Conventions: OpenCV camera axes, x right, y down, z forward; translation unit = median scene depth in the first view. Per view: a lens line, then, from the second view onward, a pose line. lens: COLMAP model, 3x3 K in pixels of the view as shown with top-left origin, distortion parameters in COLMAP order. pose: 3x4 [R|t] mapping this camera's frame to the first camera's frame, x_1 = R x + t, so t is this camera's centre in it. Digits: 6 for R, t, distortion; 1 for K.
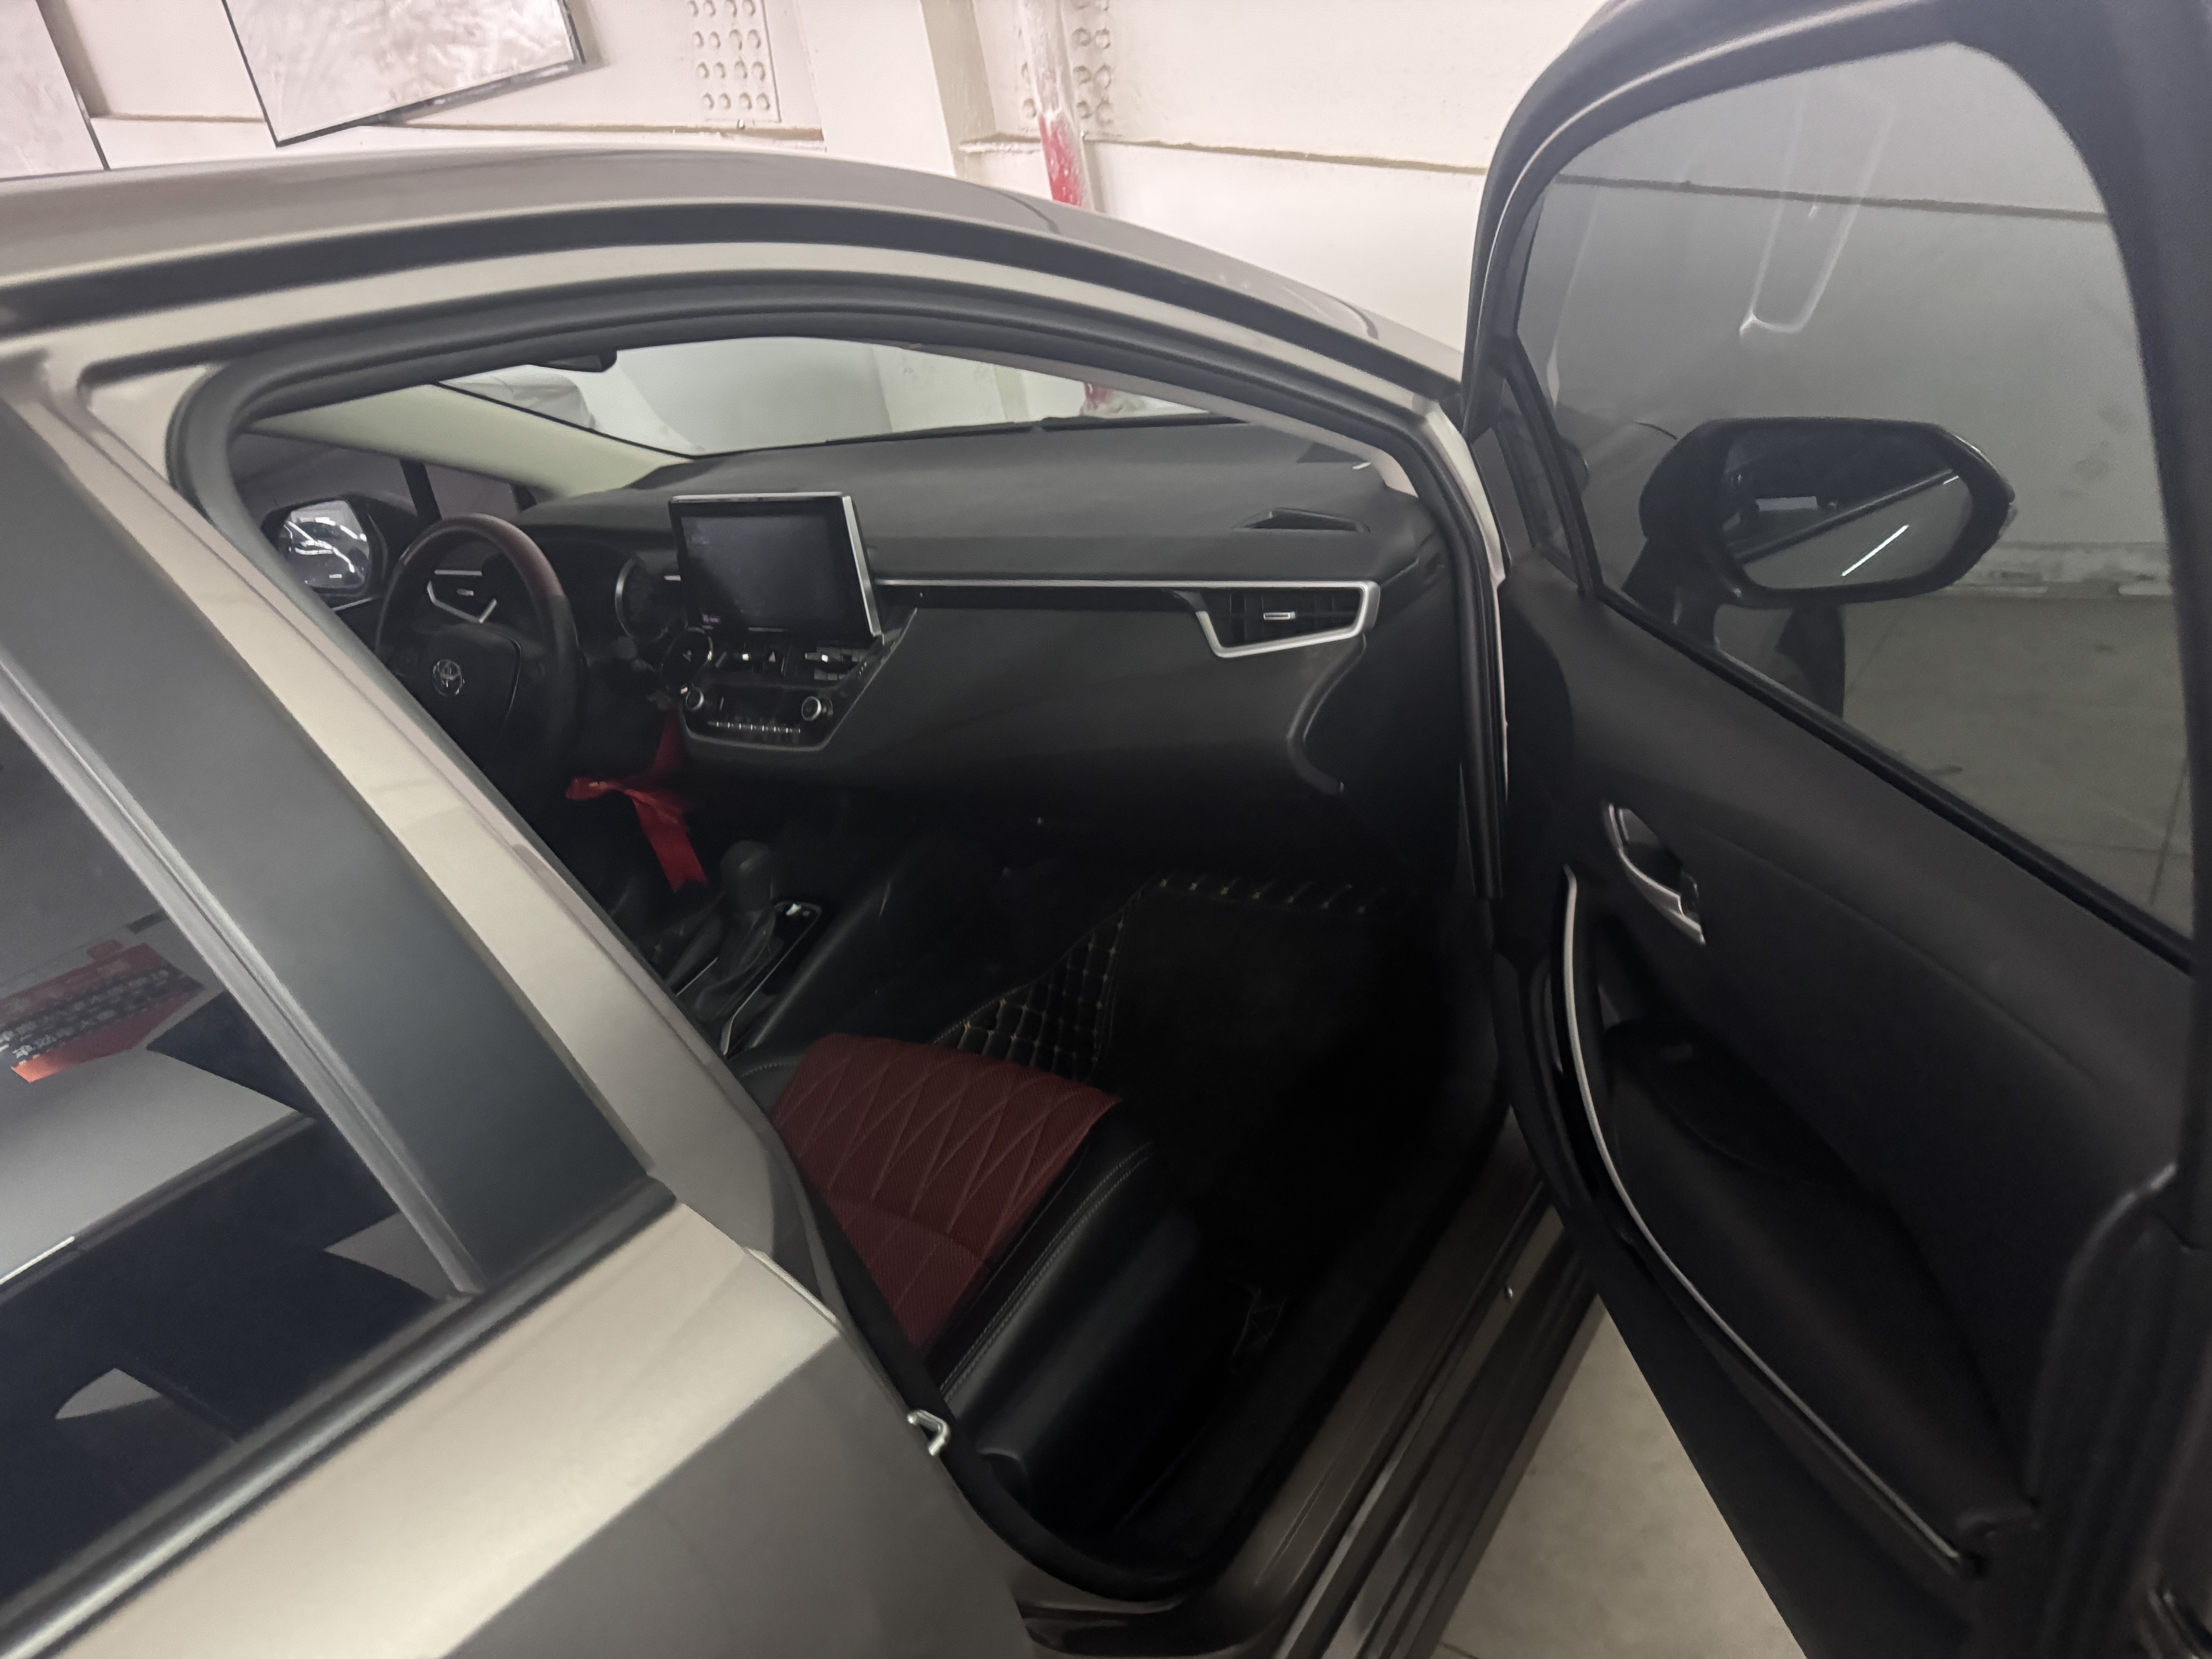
lens RADIAL K [[1533.4, 0, 1105.2], [0, 1533.4, 830.1], [0, 0, 1]] dist [0.012108, -0.008815]
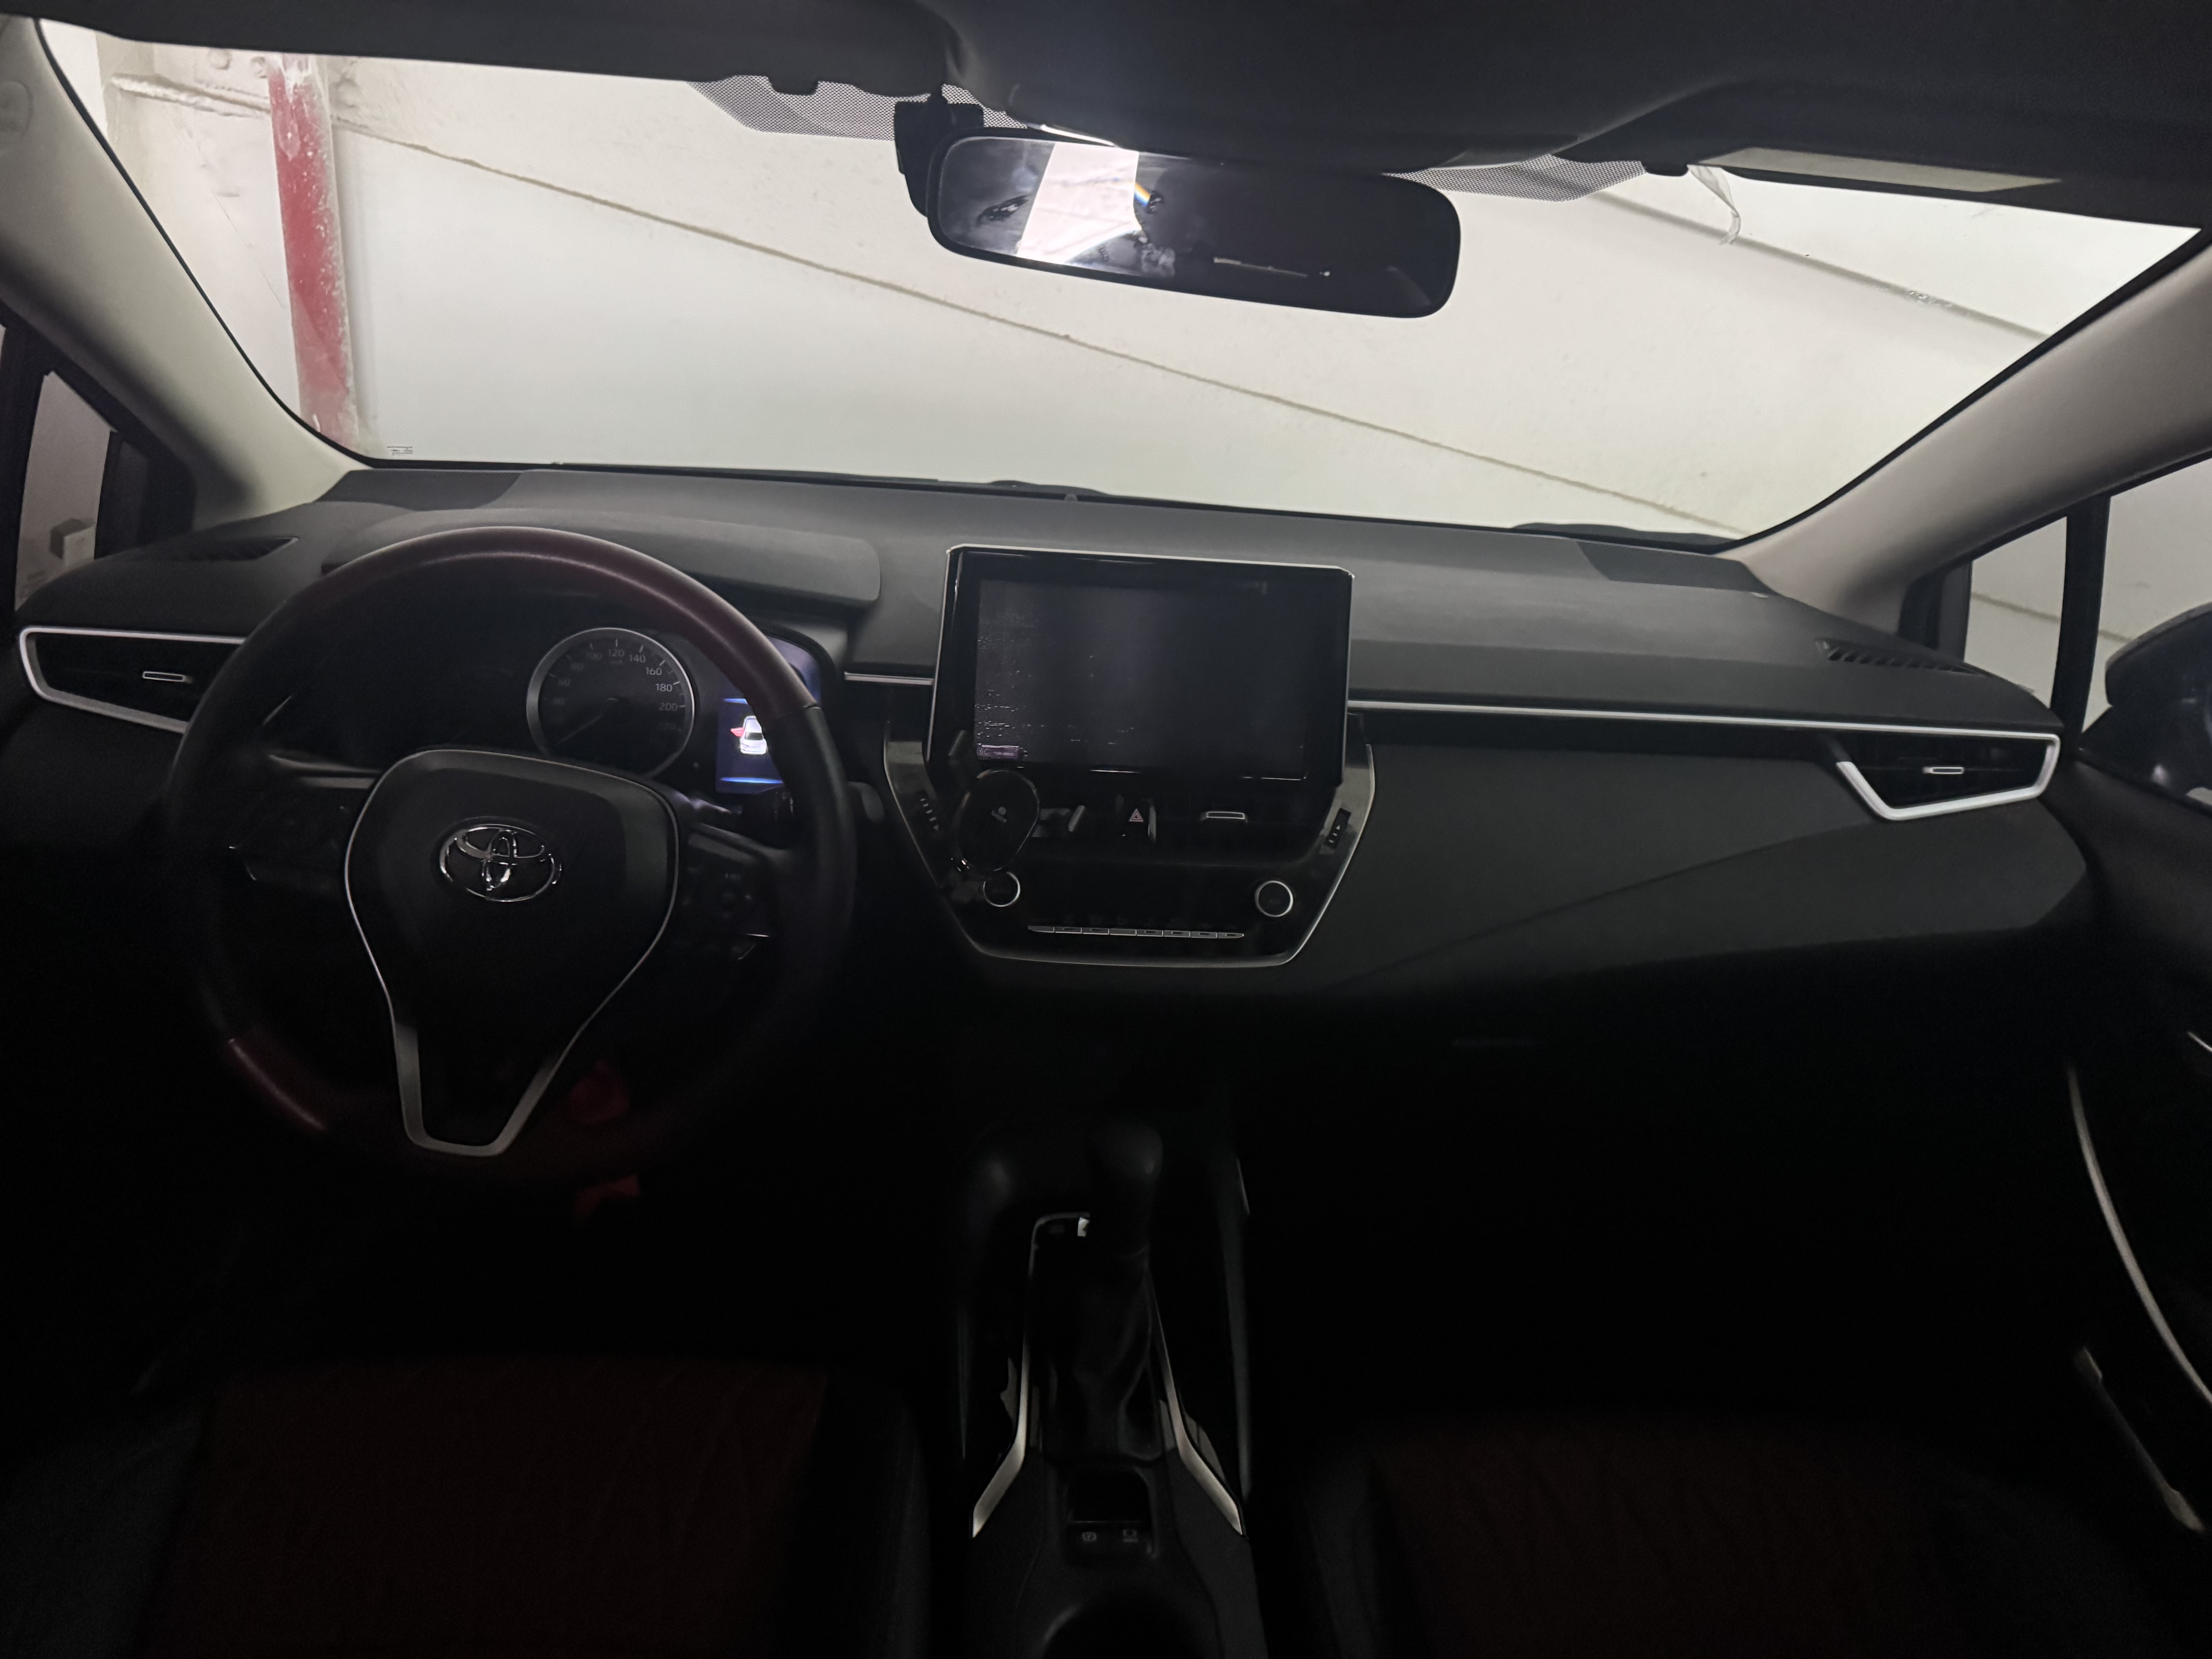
lens RADIAL K [[1533.4, 0, 1106.4], [0, 1533.4, 825.0], [0, 0, 1]] dist [0.012108, -0.008815]
pose [[0.762917, -0.008874, 0.646436, -0.643599], [0.062915, 0.996179, -0.060576, -0.075804], [-0.643428, 0.086885, 0.760560, 0.569393]]
